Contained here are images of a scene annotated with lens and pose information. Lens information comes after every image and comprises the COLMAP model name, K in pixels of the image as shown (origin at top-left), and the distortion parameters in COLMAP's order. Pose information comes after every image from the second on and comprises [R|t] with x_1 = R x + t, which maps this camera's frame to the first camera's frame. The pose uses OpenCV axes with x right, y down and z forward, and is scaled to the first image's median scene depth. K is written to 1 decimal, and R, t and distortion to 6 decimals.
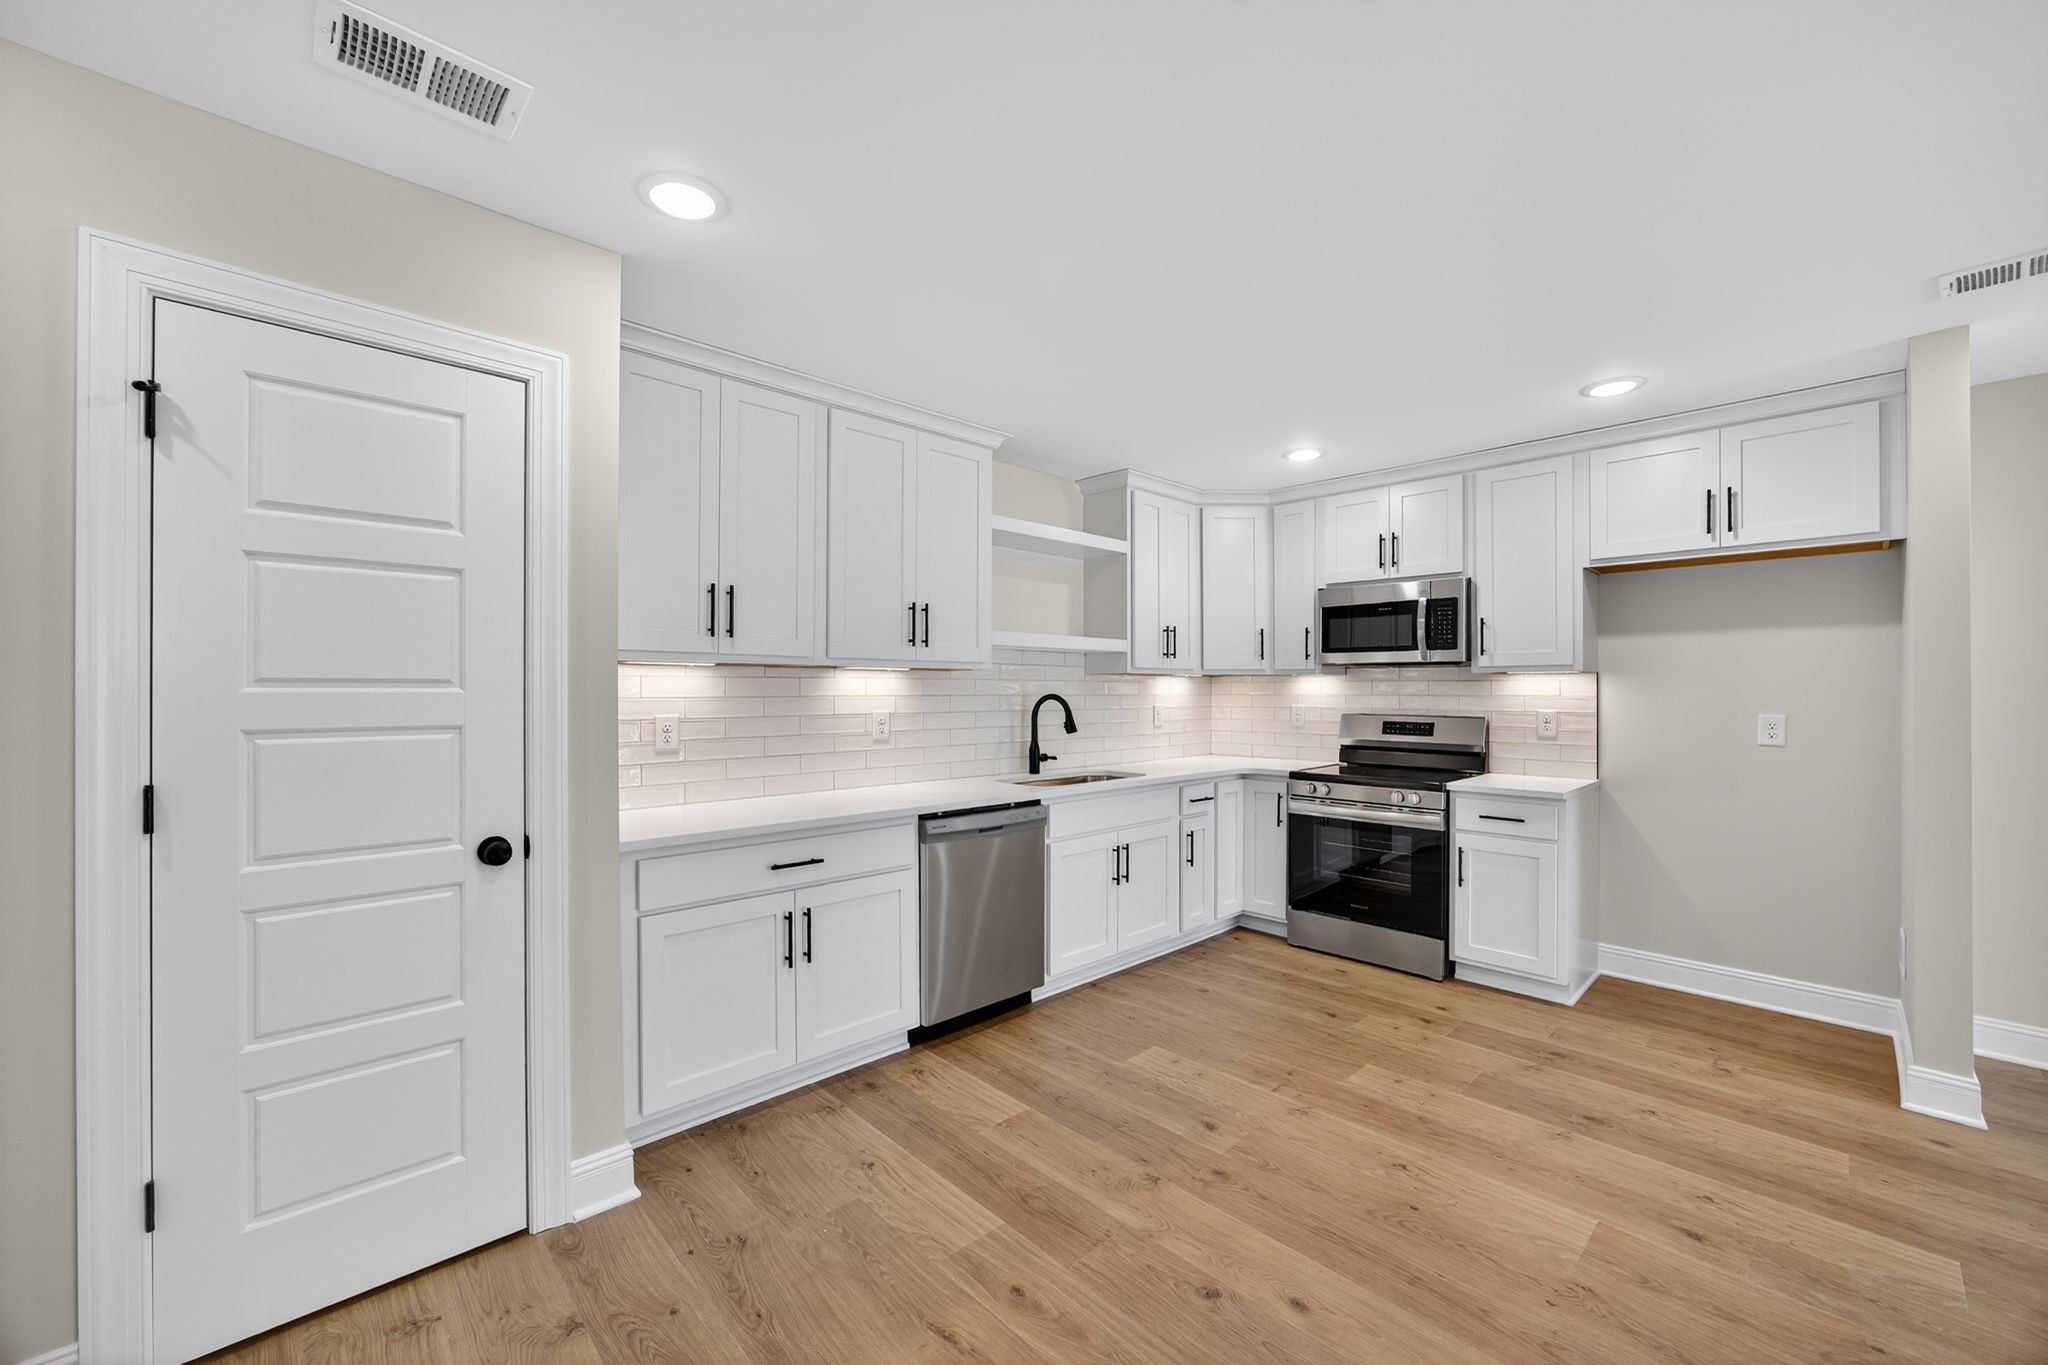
lens RADIAL K [[798.6, 0, 1034.9], [0, 798.6, 691.3], [0, 0, 1]] dist [-0.031016, 0.010798]
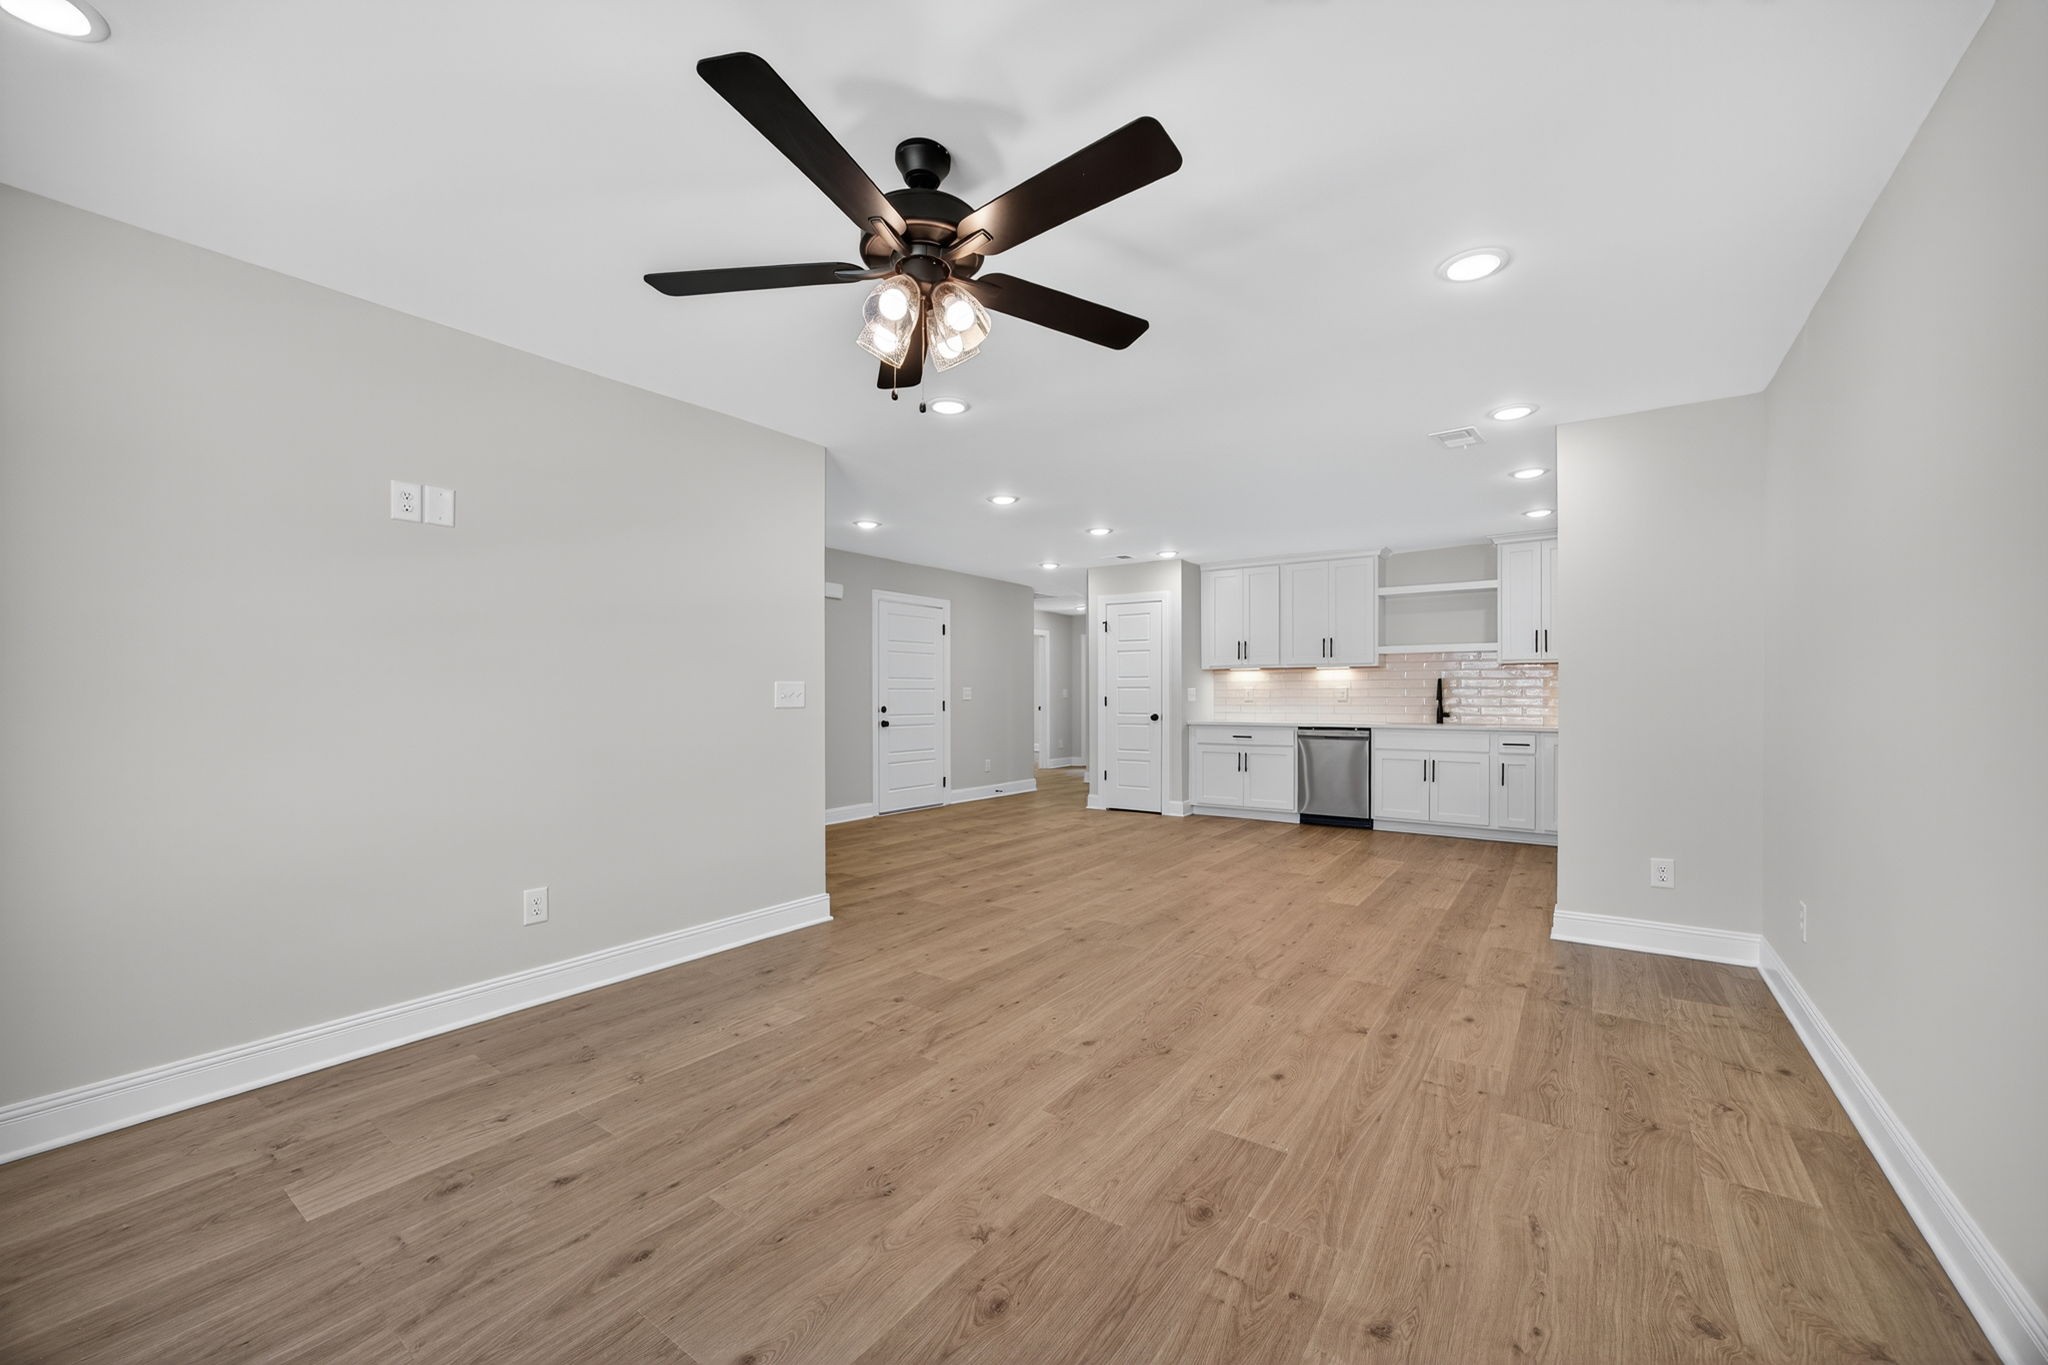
lens RADIAL K [[787.7, 0, 1035.5], [0, 787.7, 699.0], [0, 0, 1]] dist [-0.033178, 0.010494]
pose [[0.191780, 0.002018, -0.981436, 1.667191], [0.000429, 0.999998, 0.002140, 0.050795], [0.981438, -0.000832, 0.191779, -0.207321]]
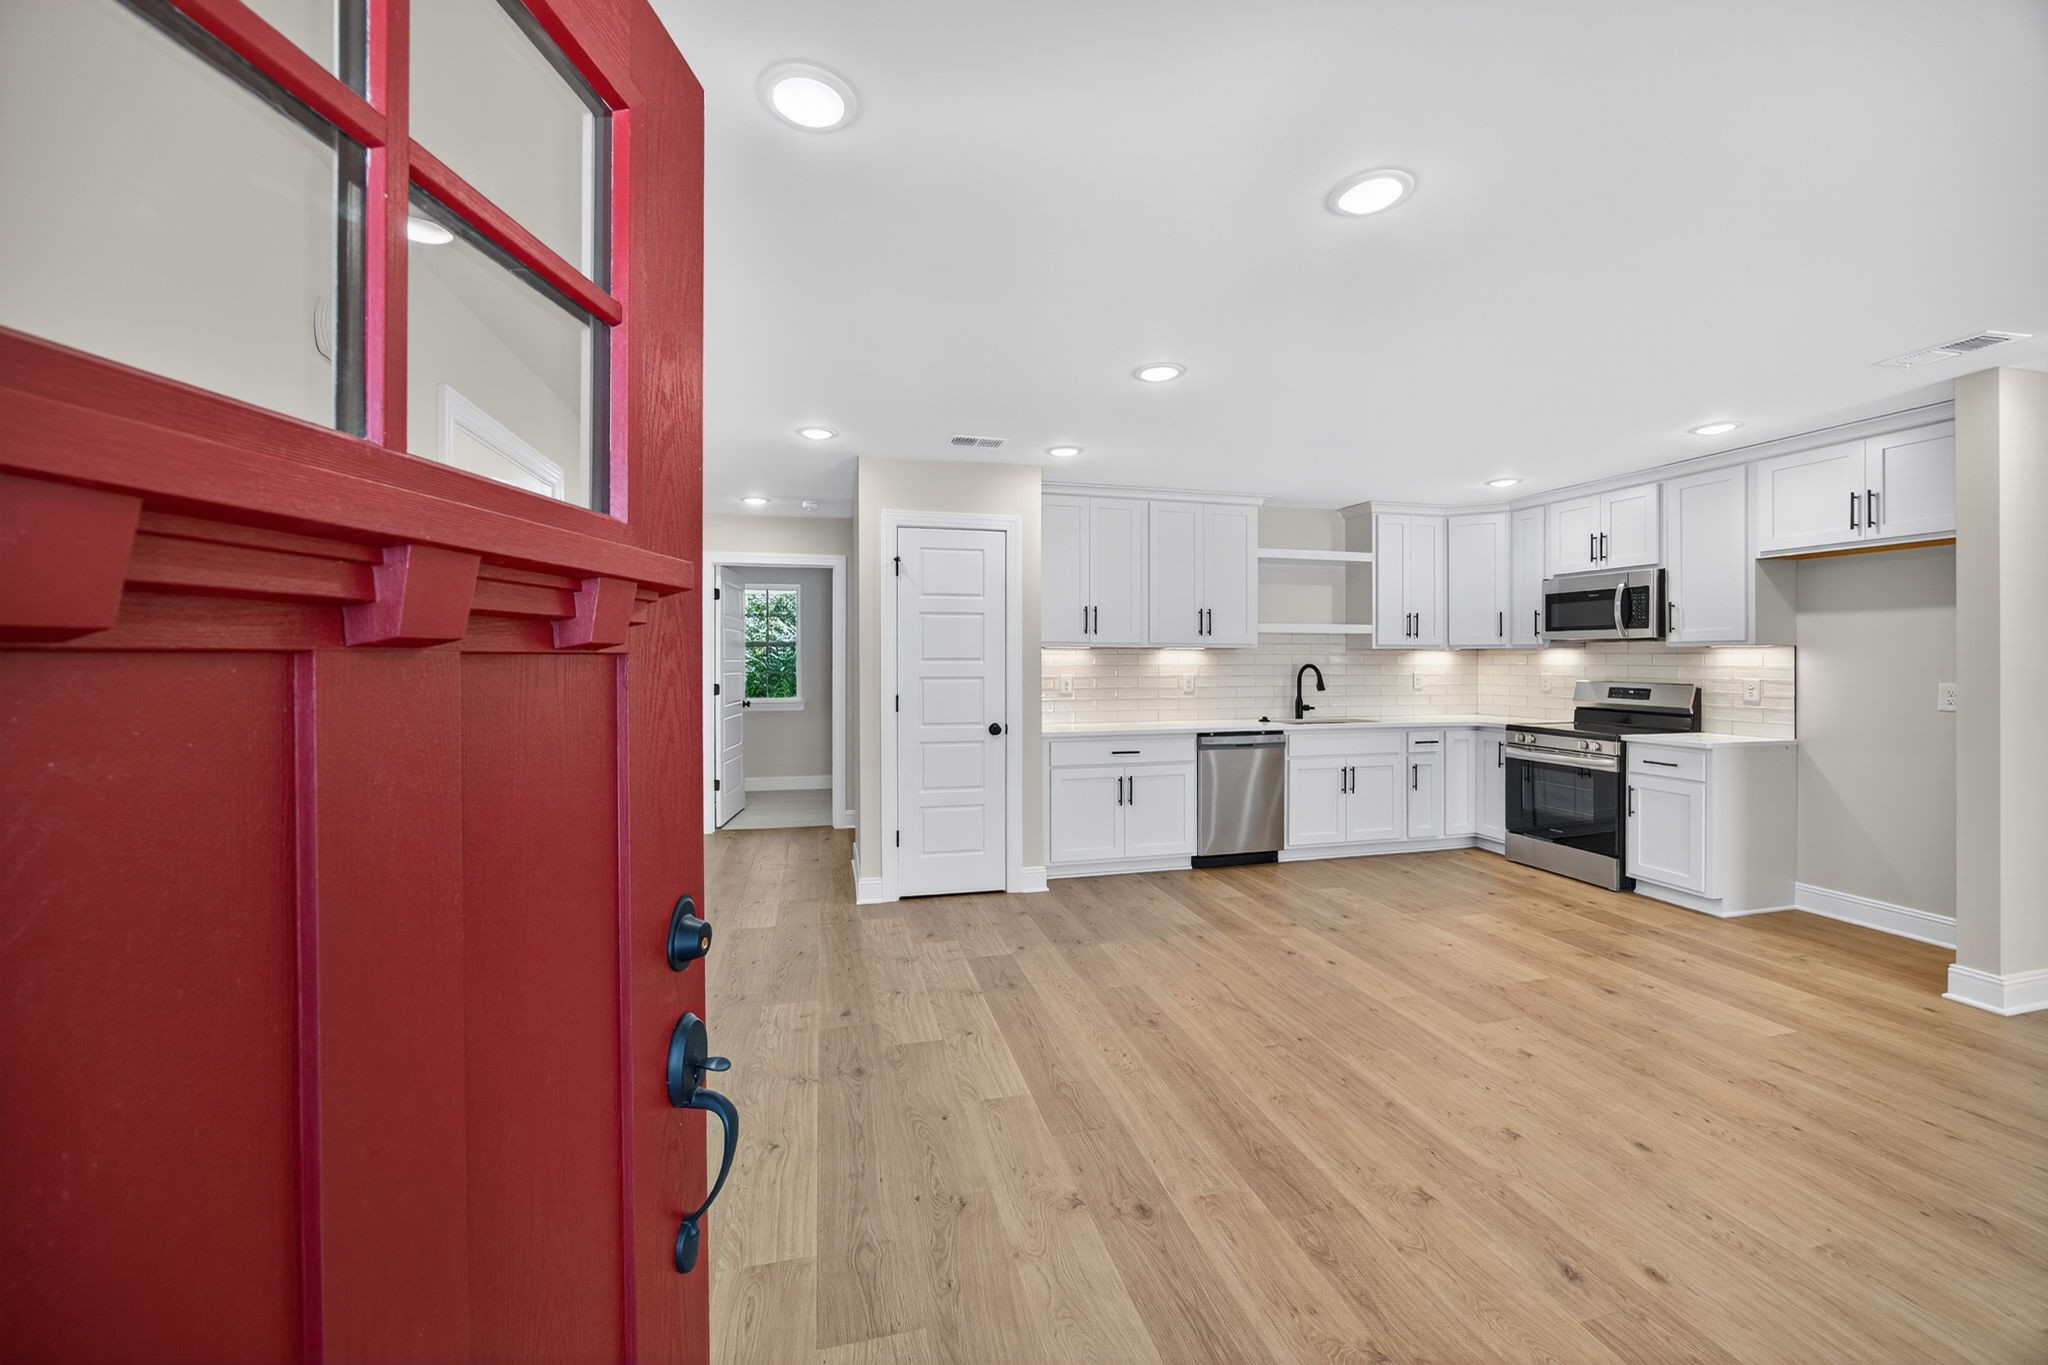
lens RADIAL K [[791.8, 0, 1021.7], [0, 791.8, 668.2], [0, 0, 1]] dist [-0.032812, 0.010240]
pose [[0.868063, 0.003998, -0.496438, 0.304446], [0.000765, 0.999956, 0.009390, -0.003070], [0.496453, -0.008531, 0.868022, -0.550653]]
